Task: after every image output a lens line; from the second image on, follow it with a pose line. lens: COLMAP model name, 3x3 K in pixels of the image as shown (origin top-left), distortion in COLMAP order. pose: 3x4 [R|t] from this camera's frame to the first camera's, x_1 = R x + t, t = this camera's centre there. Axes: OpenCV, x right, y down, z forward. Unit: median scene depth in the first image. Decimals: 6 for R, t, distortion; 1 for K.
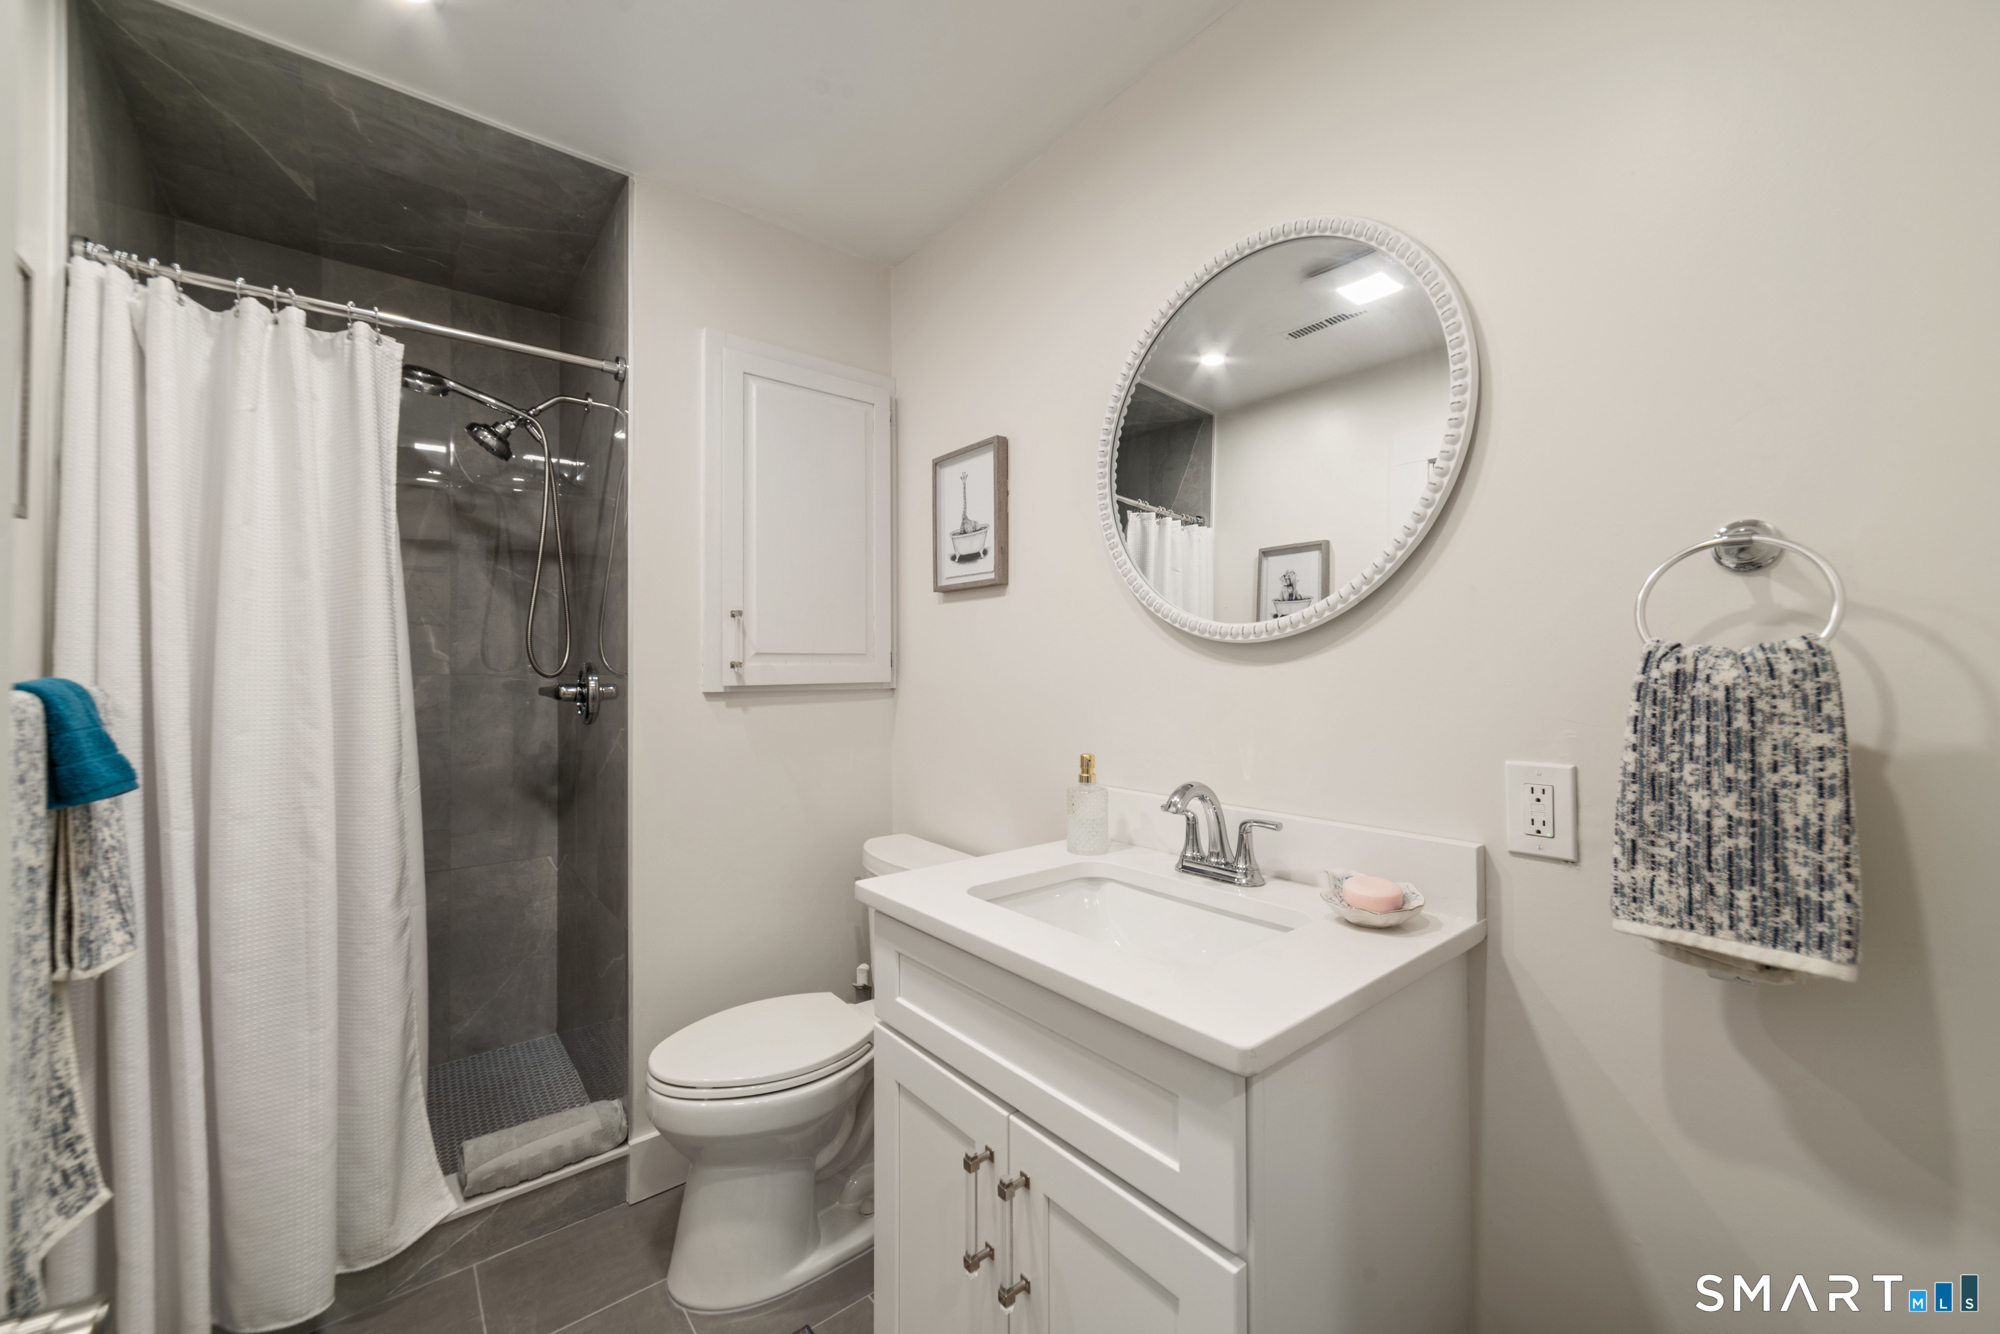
lens RADIAL K [[774.3, 0, 996.2], [0, 774.3, 645.9], [0, 0, 1]] dist [0.000553, 0.000782]
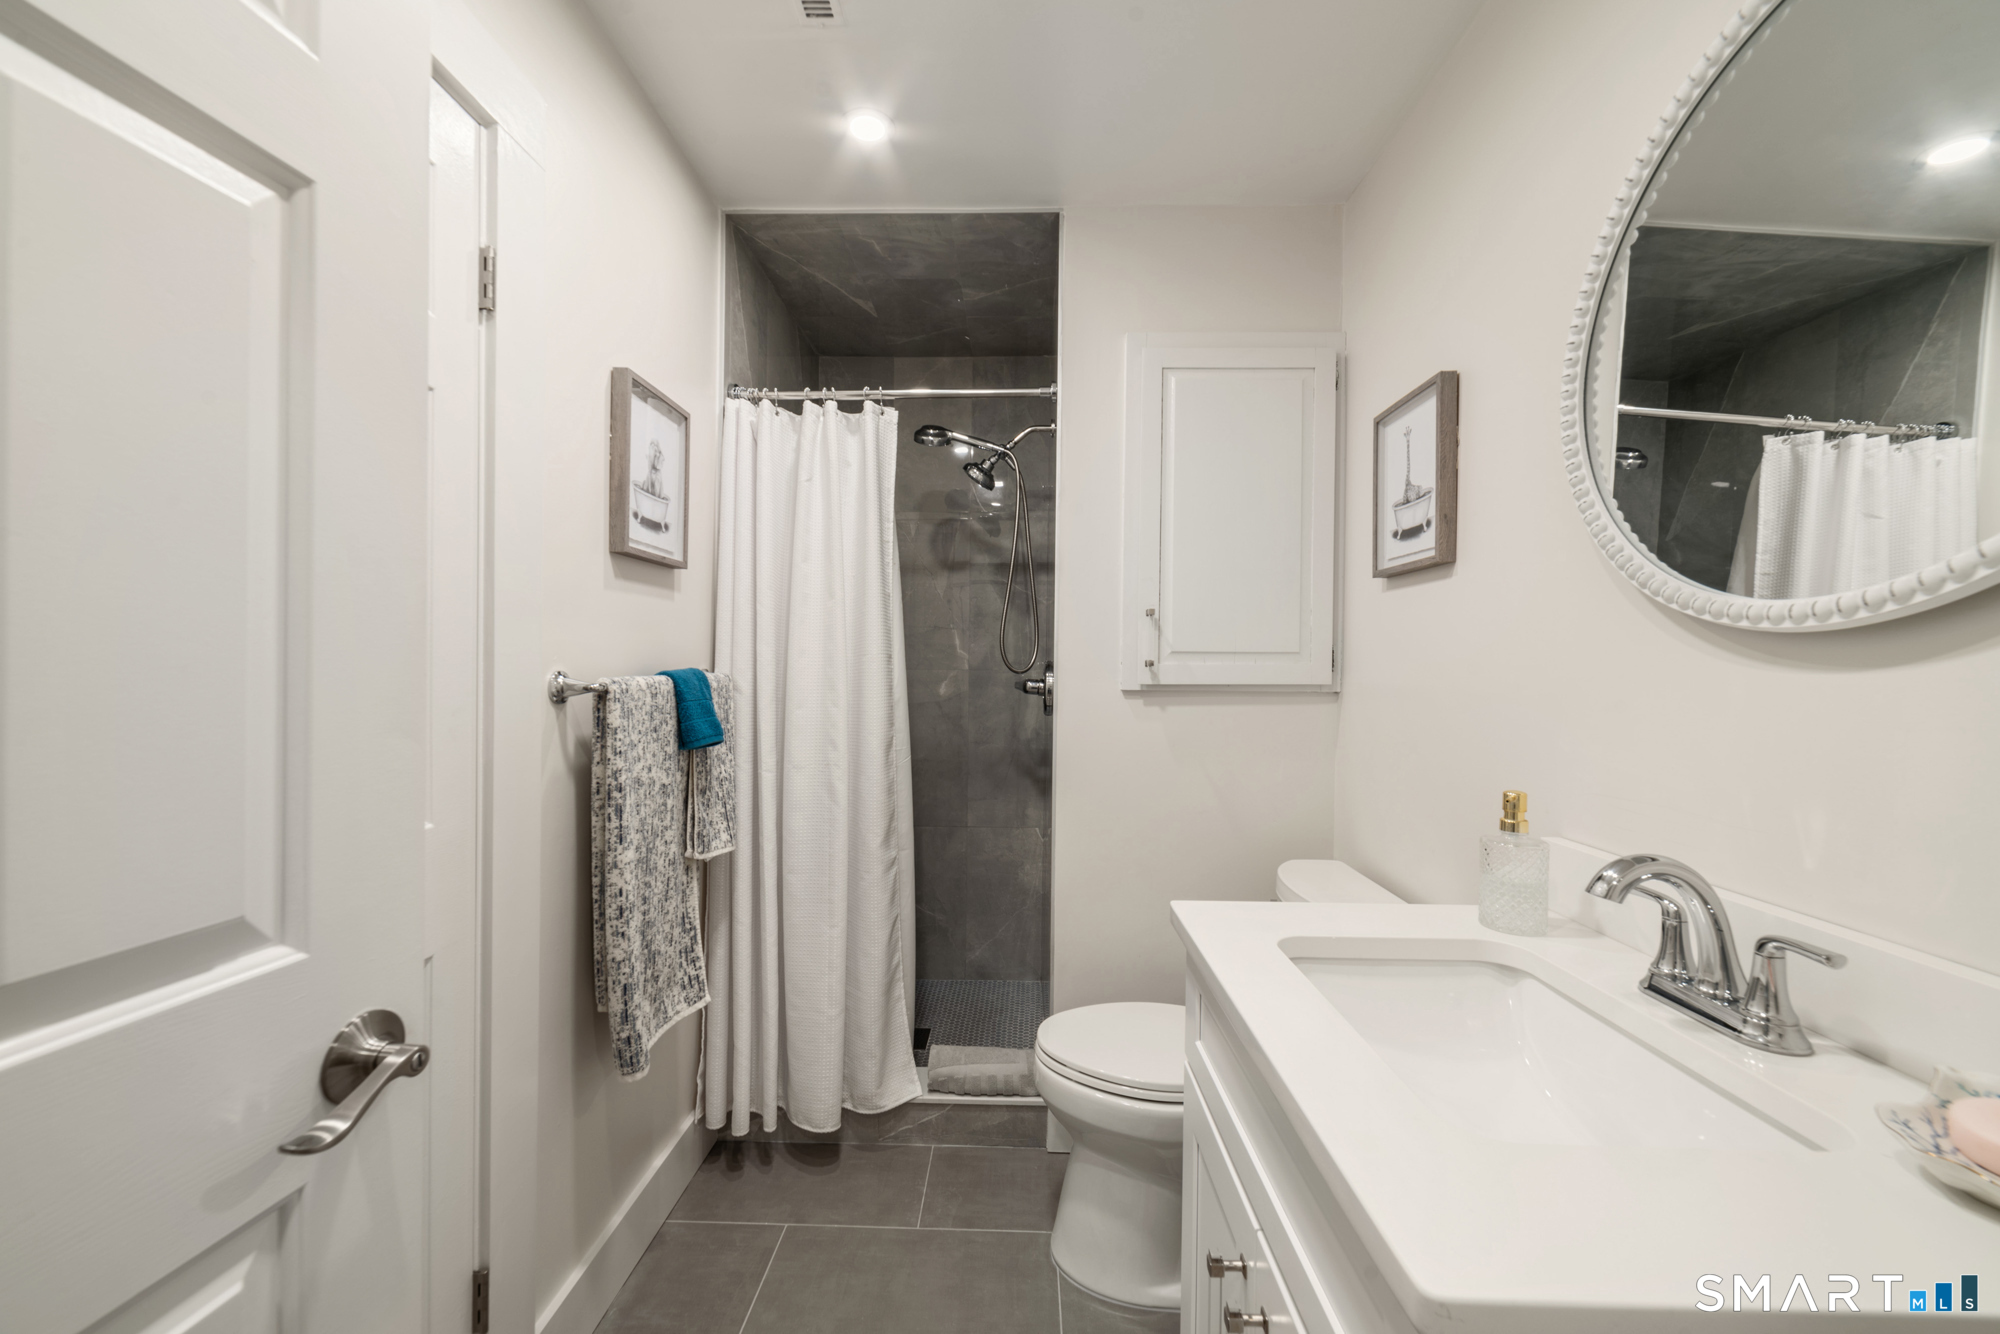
lens RADIAL K [[771.7, 0, 1000.5], [0, 771.7, 658.8], [0, 0, 1]] dist [-0.002062, 0.000155]
pose [[0.759058, 0.004234, -0.651009, 0.200535], [0.007029, 0.999867, 0.014699, 0.002531], [0.650985, -0.015733, 0.758927, 0.141493]]
